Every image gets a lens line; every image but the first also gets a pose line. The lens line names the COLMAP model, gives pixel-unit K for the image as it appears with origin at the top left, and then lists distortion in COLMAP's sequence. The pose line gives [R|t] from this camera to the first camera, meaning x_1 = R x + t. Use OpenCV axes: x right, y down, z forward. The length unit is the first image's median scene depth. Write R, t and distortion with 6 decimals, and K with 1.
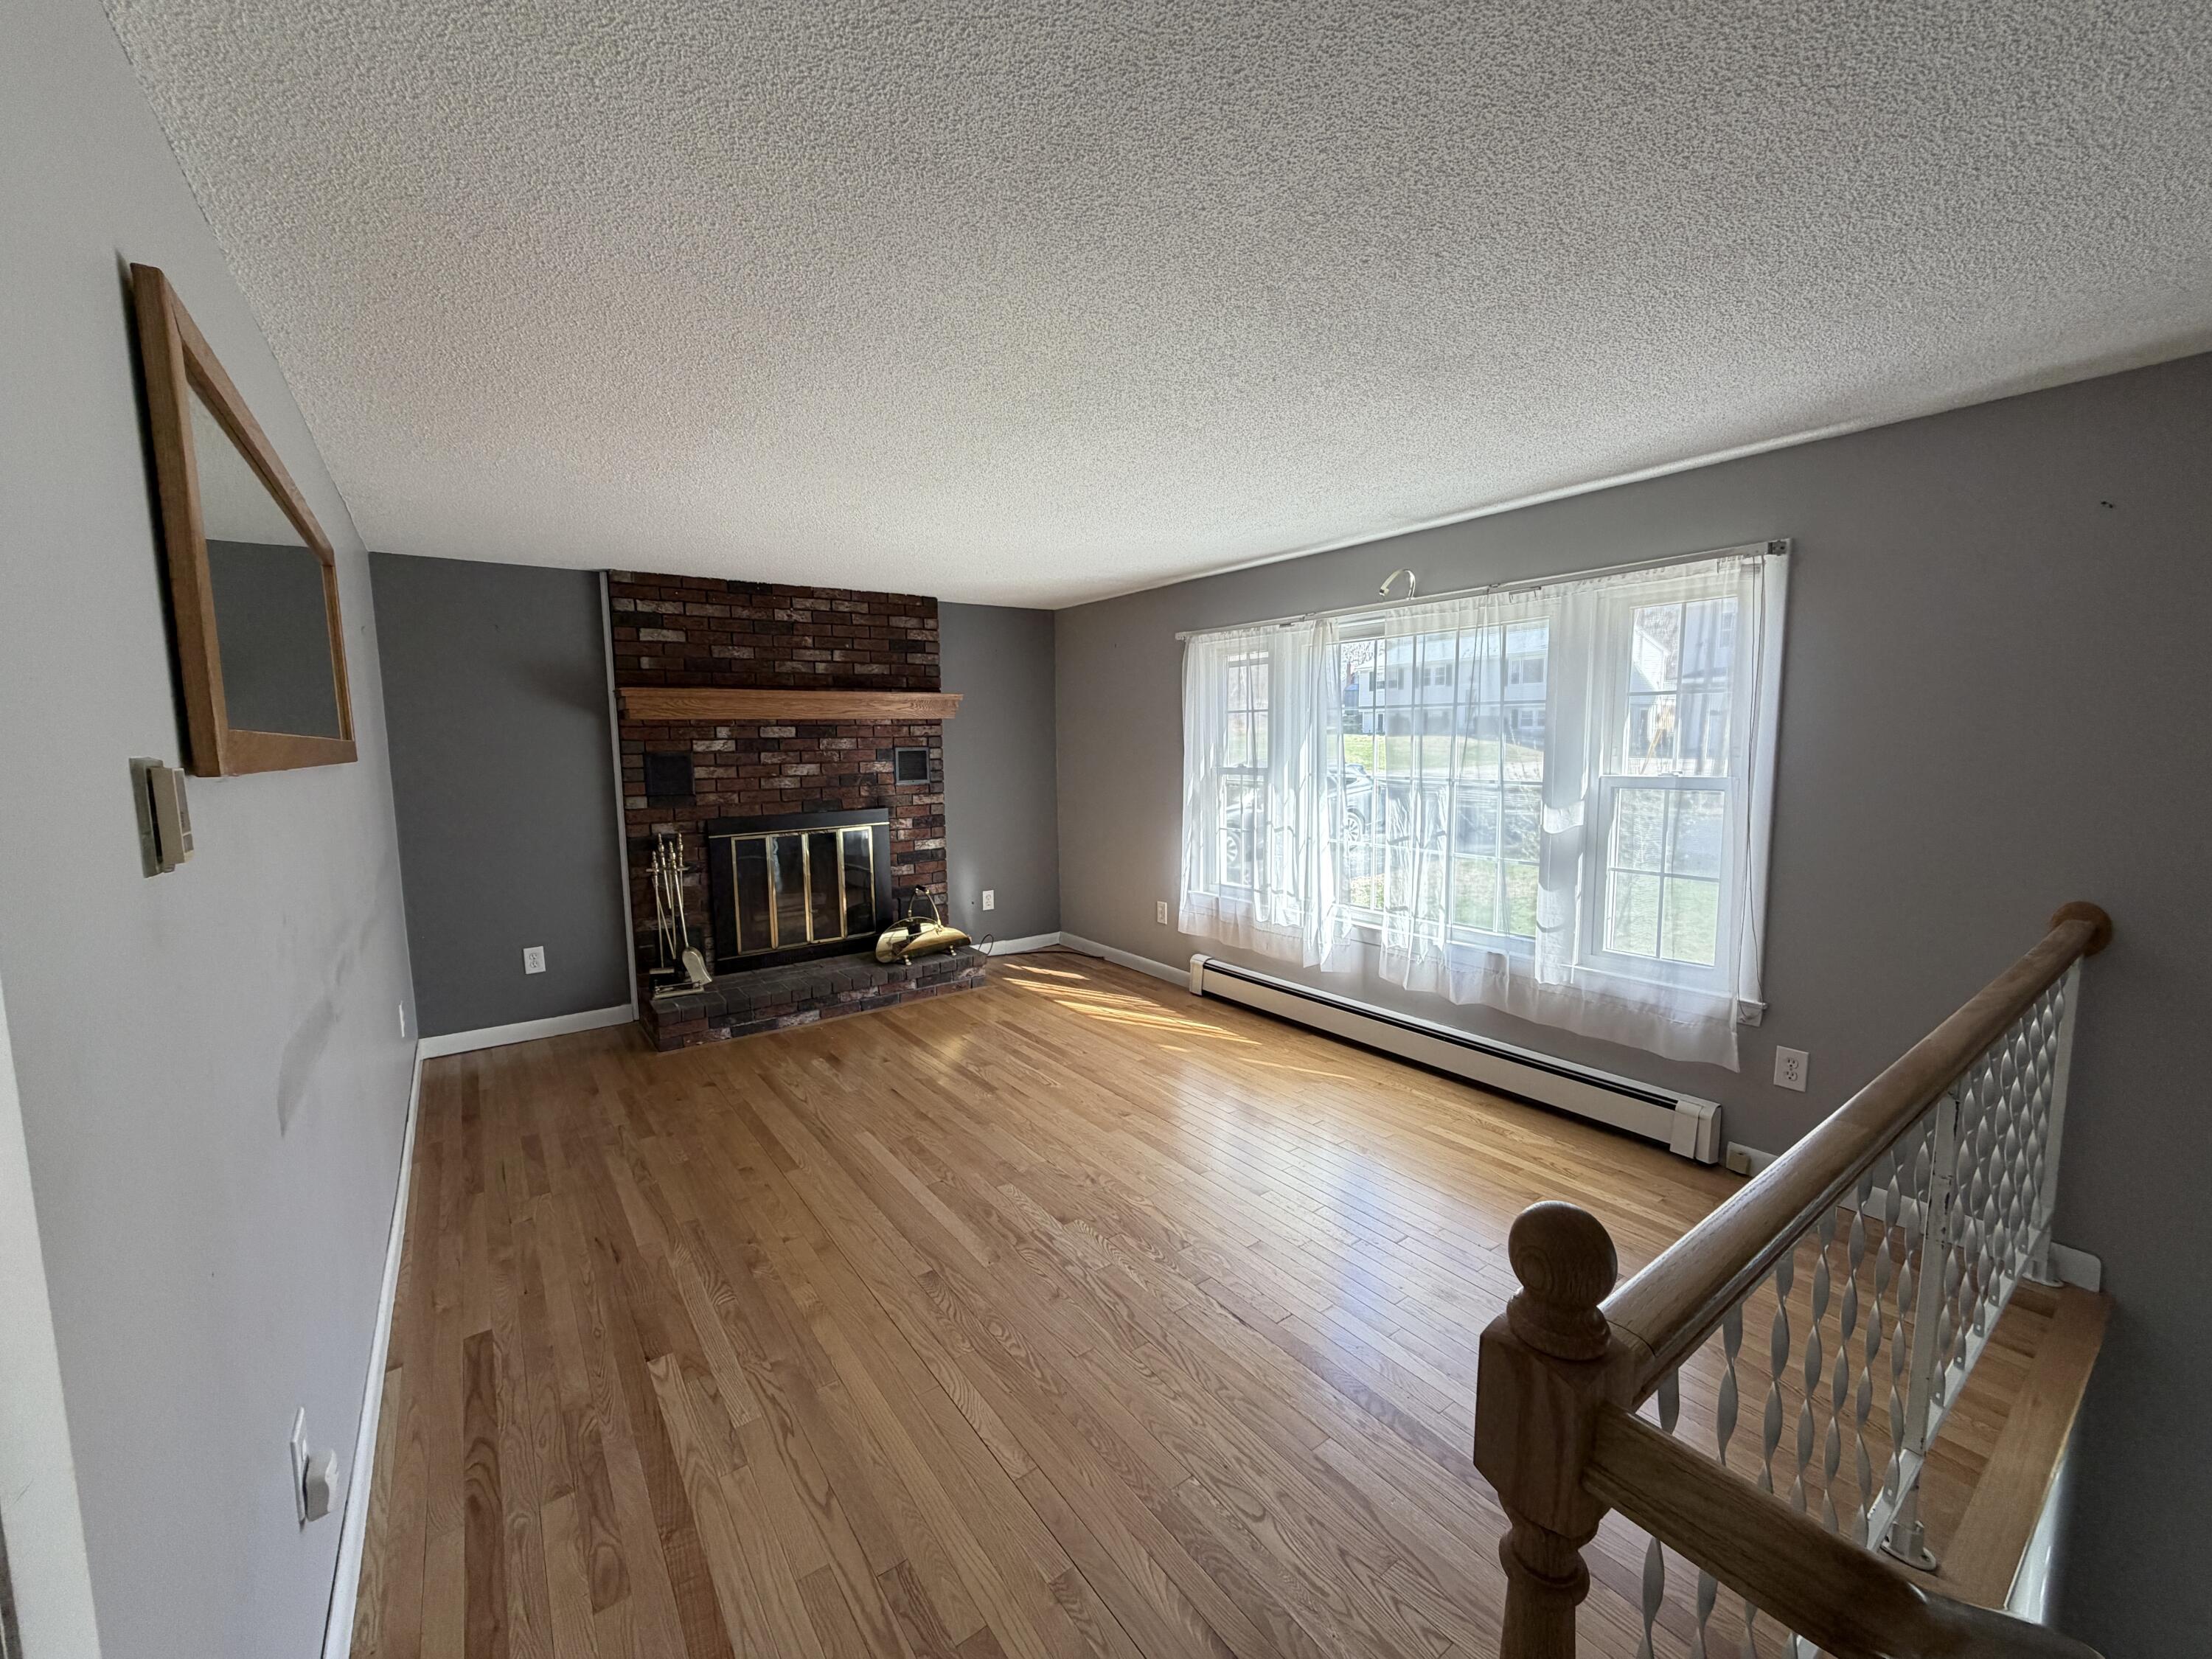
lens RADIAL K [[878.4, 0, 1106.0], [0, 878.4, 835.6], [0, 0, 1]] dist [-0.002172, 0.000749]
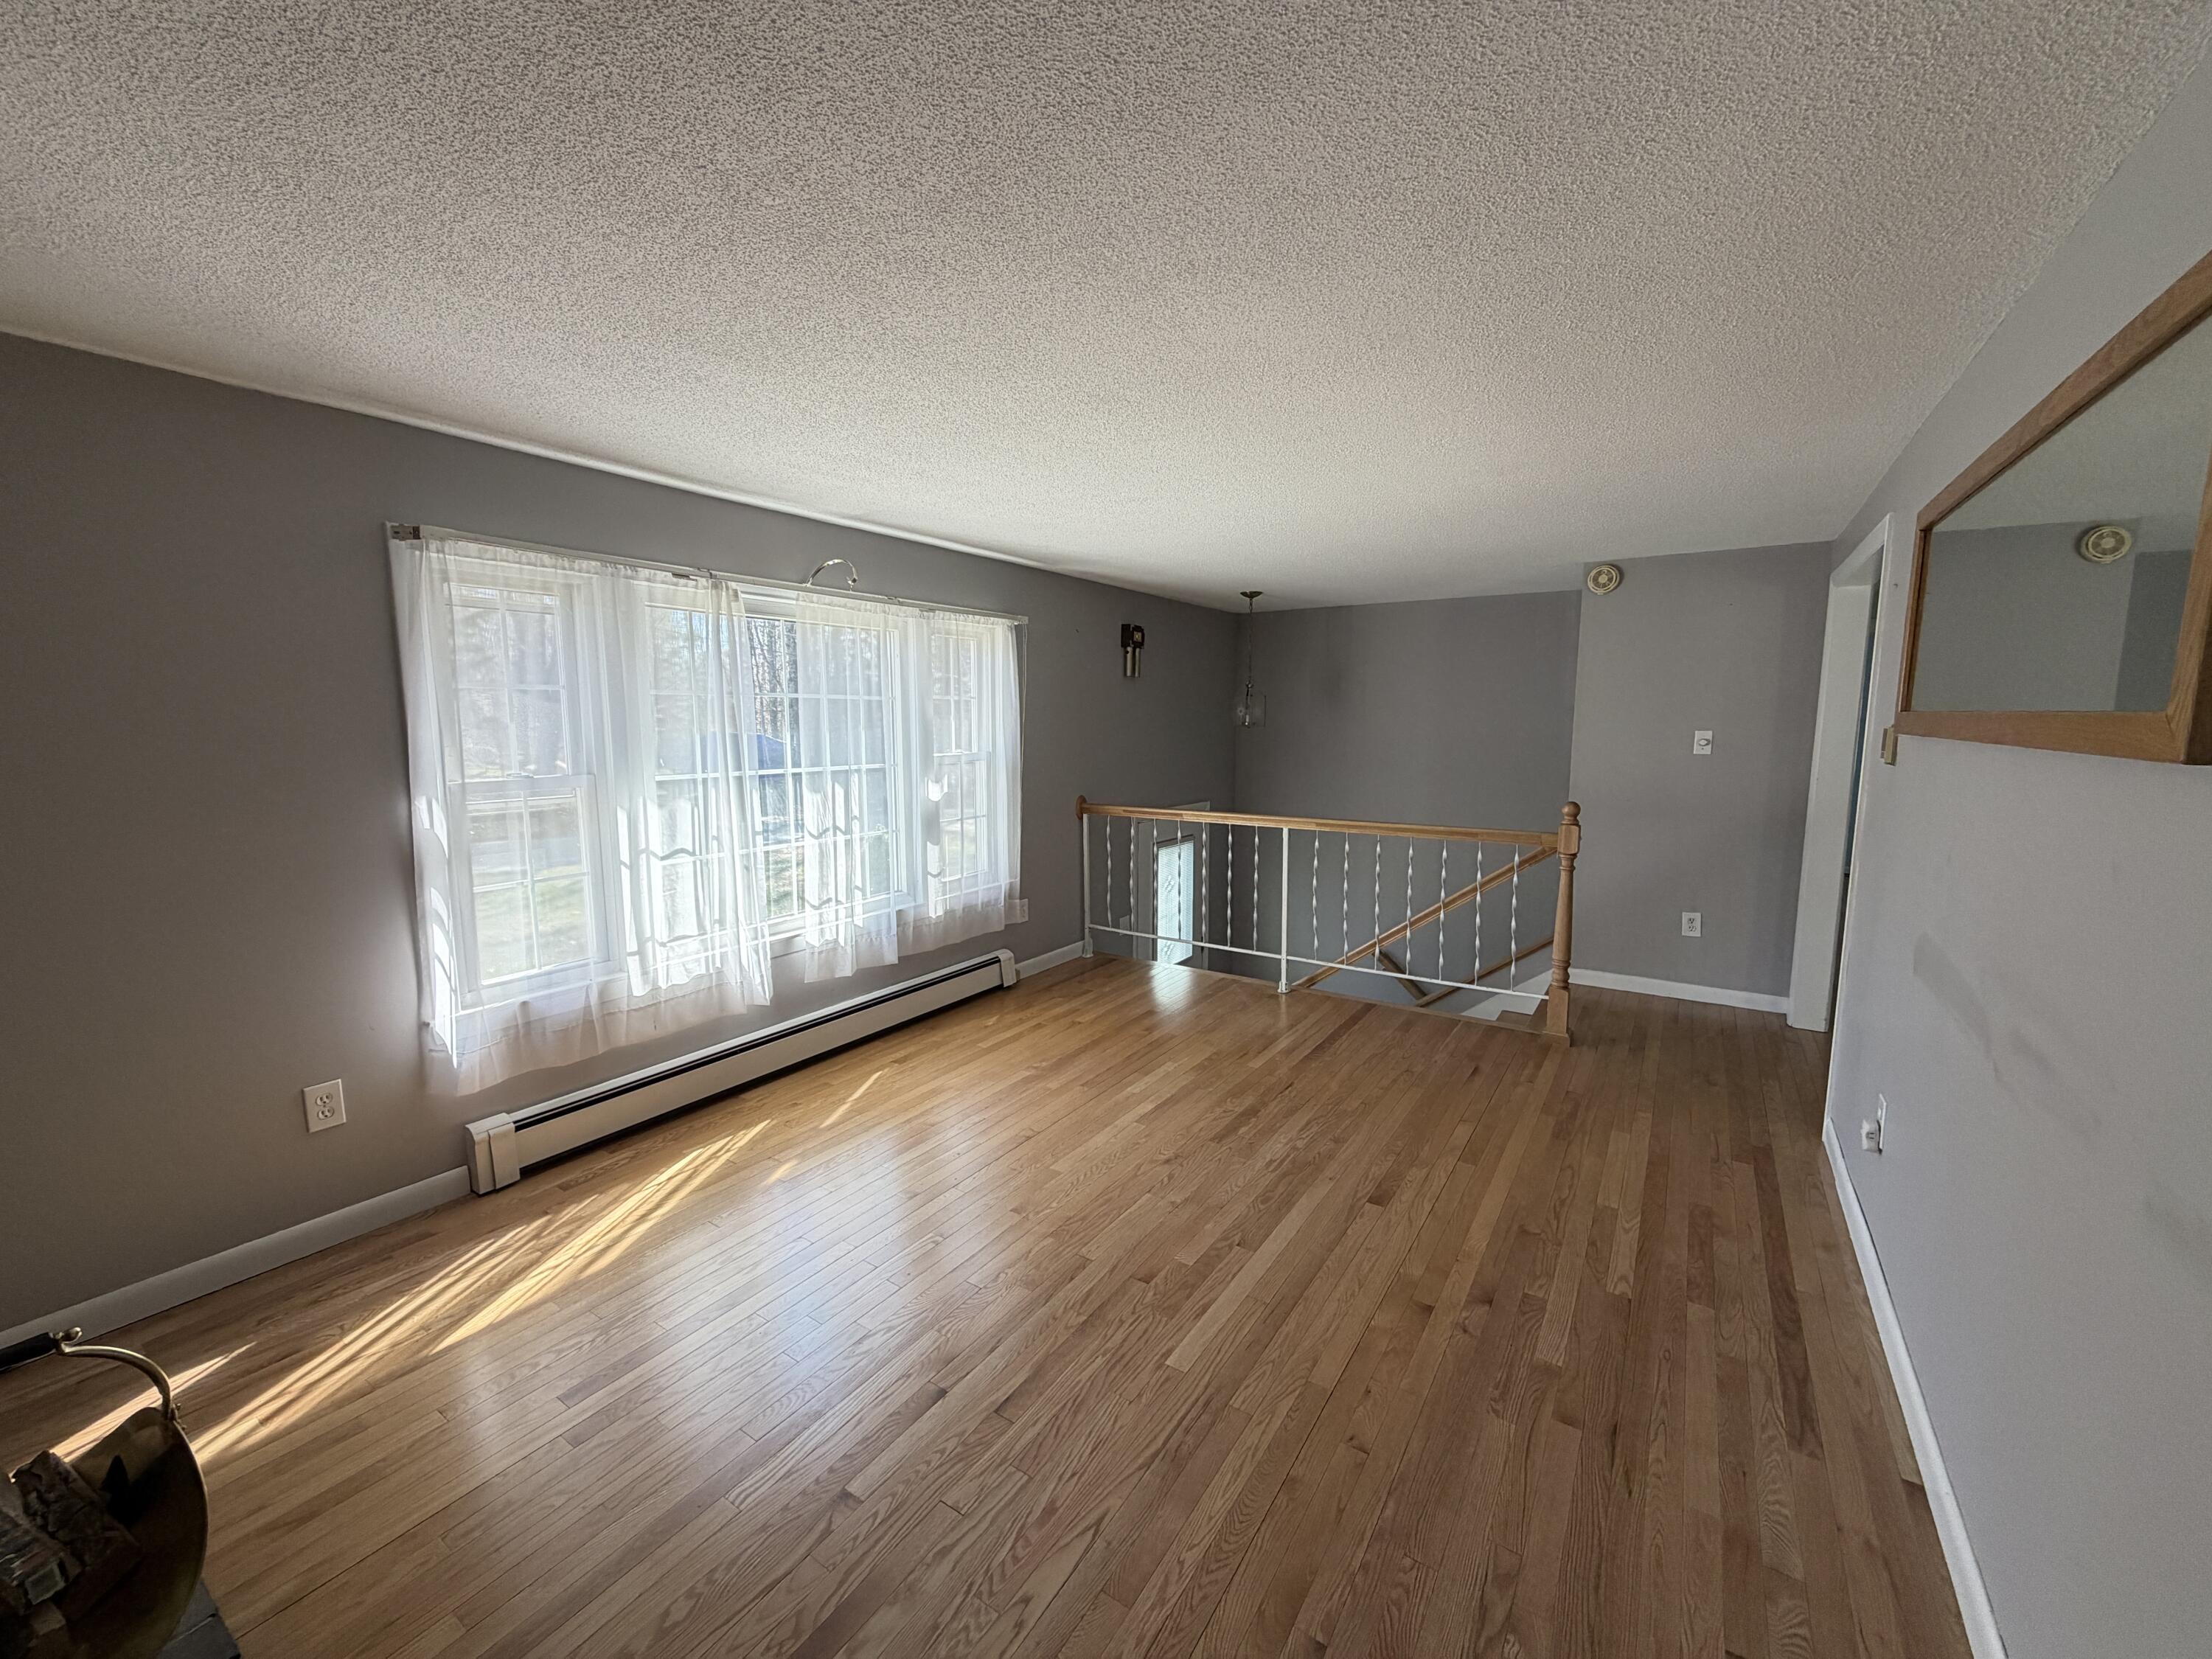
lens RADIAL K [[878.4, 0, 1104.5], [0, 878.4, 824.0], [0, 0, 1]] dist [-0.002172, 0.000749]
pose [[-0.341519, -0.097687, 0.934784, -0.665412], [0.113116, 0.983082, 0.144061, -0.106098], [-0.933043, 0.154939, -0.324691, 0.990024]]
